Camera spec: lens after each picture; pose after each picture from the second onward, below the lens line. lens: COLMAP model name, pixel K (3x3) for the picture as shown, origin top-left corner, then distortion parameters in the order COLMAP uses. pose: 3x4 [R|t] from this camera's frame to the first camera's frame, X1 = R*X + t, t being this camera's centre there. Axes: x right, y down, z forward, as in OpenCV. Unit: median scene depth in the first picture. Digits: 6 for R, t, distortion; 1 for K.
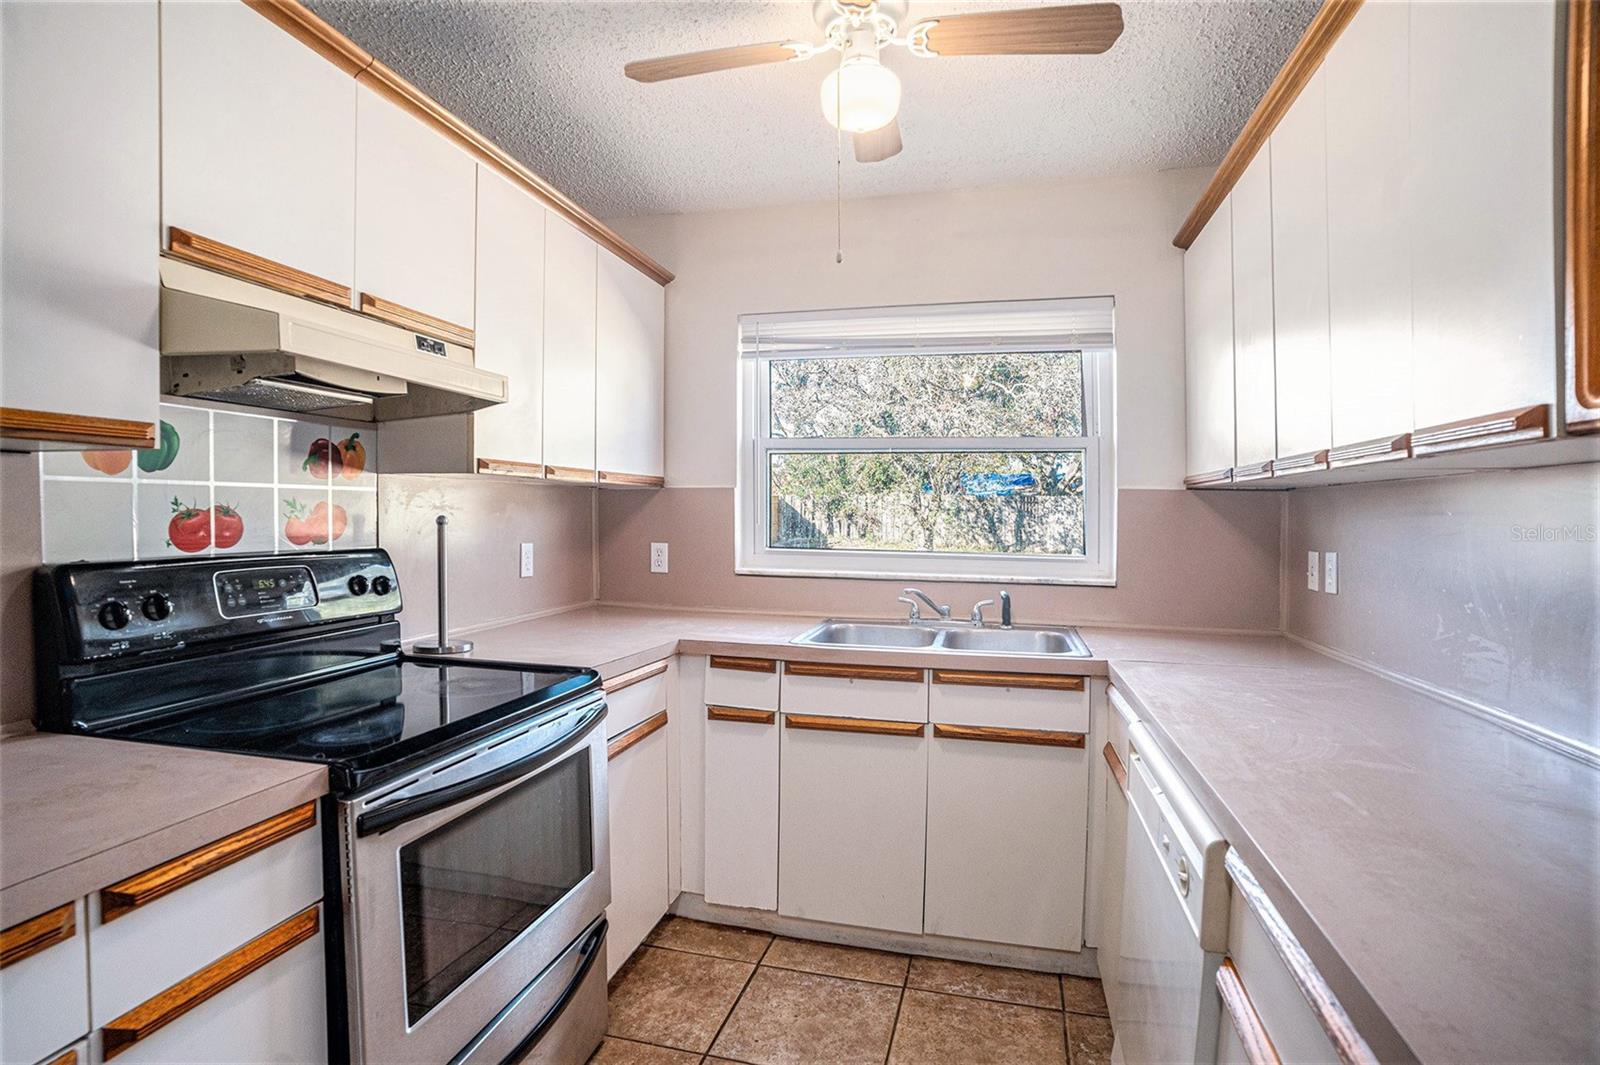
lens RADIAL K [[777.5, 0, 804.7], [0, 777.5, 530.1], [0, 0, 1]] dist [-0.032310, 0.006376]
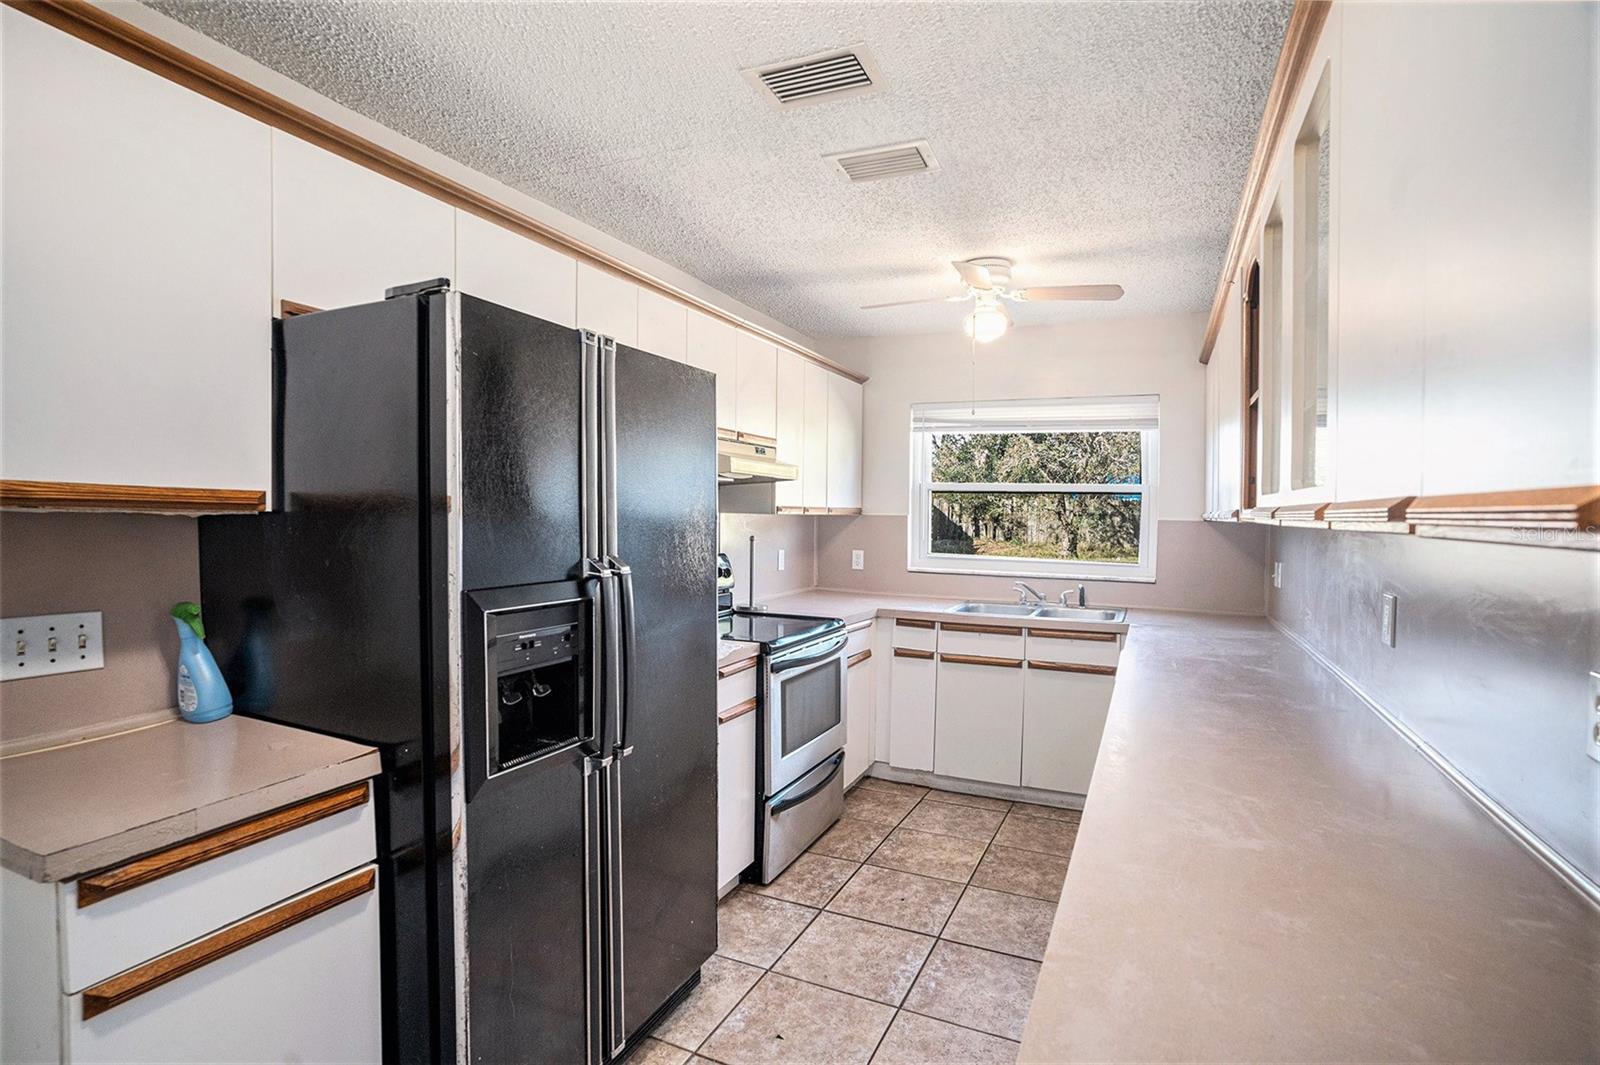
lens RADIAL K [[777.5, 0, 808.5], [0, 777.5, 539.2], [0, 0, 1]] dist [-0.032310, 0.006376]
pose [[0.983402, 0.011961, -0.181048, -0.003998], [-0.009587, 0.999856, 0.013980, -0.034299], [0.181189, -0.012012, 0.983375, -0.718212]]
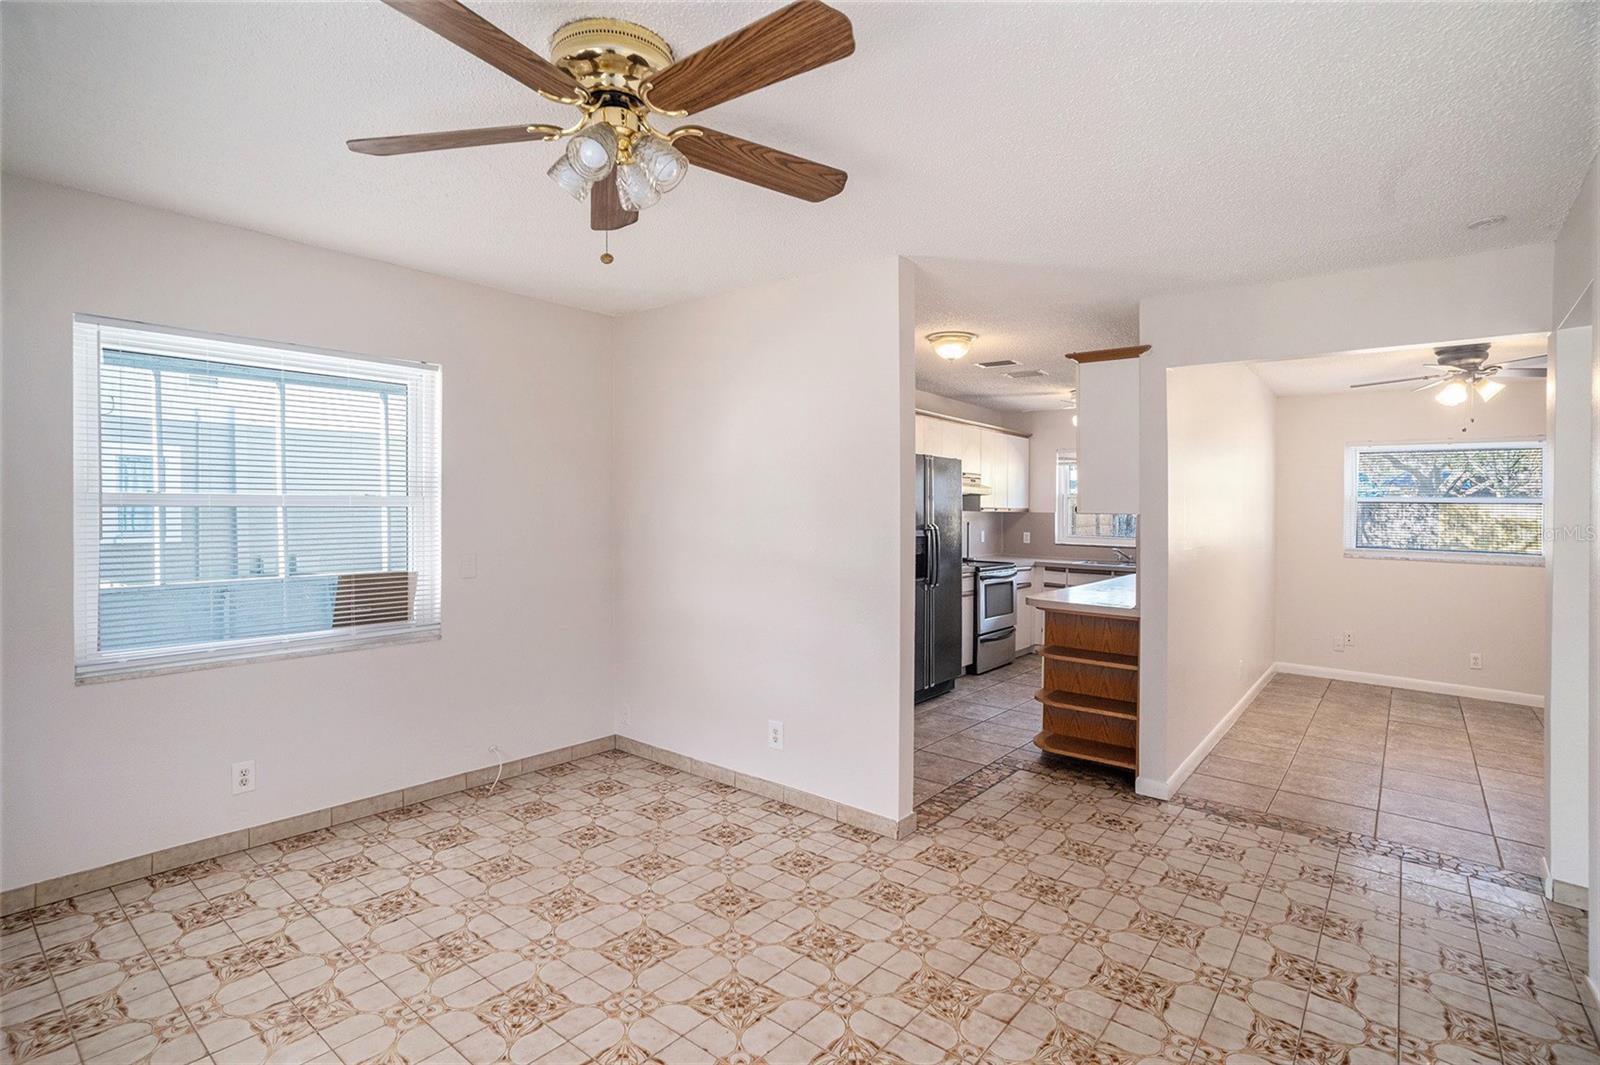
lens RADIAL K [[777.5, 0, 803.3], [0, 777.5, 503.3], [0, 0, 1]] dist [-0.032310, 0.006376]
pose [[0.908069, 0.002383, -0.418813, 0.317501], [-0.016443, 0.999416, -0.029966, 0.012171], [0.418497, 0.034098, 0.907578, -2.376854]]
